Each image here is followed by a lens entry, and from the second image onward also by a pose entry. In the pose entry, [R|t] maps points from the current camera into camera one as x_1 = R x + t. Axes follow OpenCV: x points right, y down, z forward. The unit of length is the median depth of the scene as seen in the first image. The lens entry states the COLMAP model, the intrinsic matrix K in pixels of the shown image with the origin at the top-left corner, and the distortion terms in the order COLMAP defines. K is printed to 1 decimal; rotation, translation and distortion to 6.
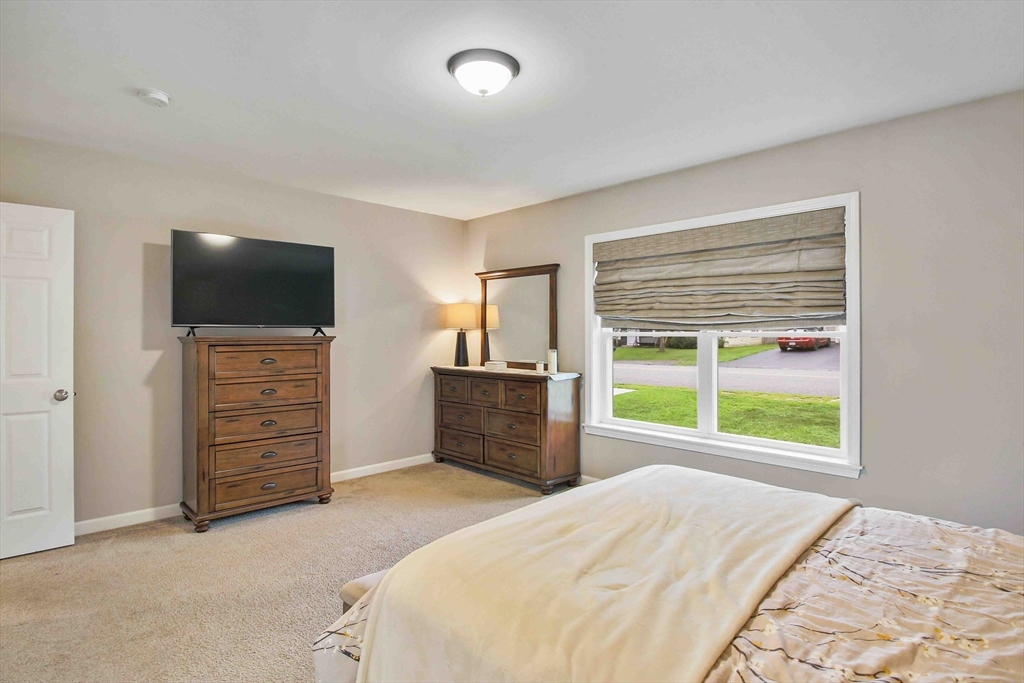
lens RADIAL K [[524.9, 0, 509.2], [0, 524.9, 343.0], [0, 0, 1]] dist [-0.000987, -0.002961]
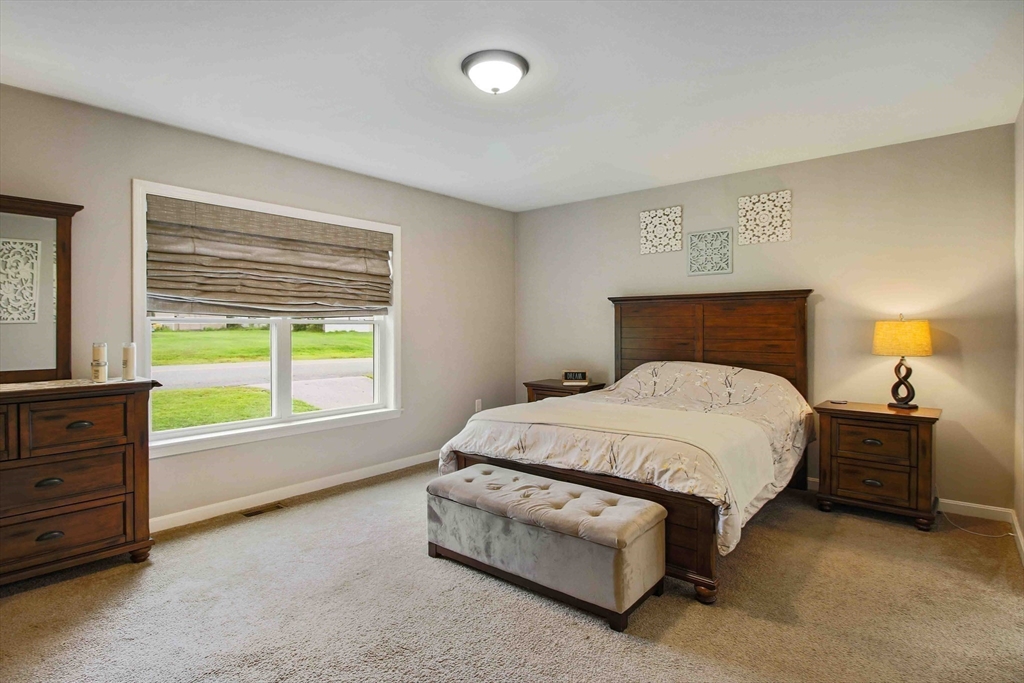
lens RADIAL K [[524.9, 0, 512.9], [0, 524.9, 335.0], [0, 0, 1]] dist [-0.000987, -0.002961]
pose [[-0.083047, -0.021061, 0.996323, -0.683843], [0.012301, 0.999679, 0.022157, -0.006548], [-0.996470, 0.014096, -0.082761, 0.638068]]
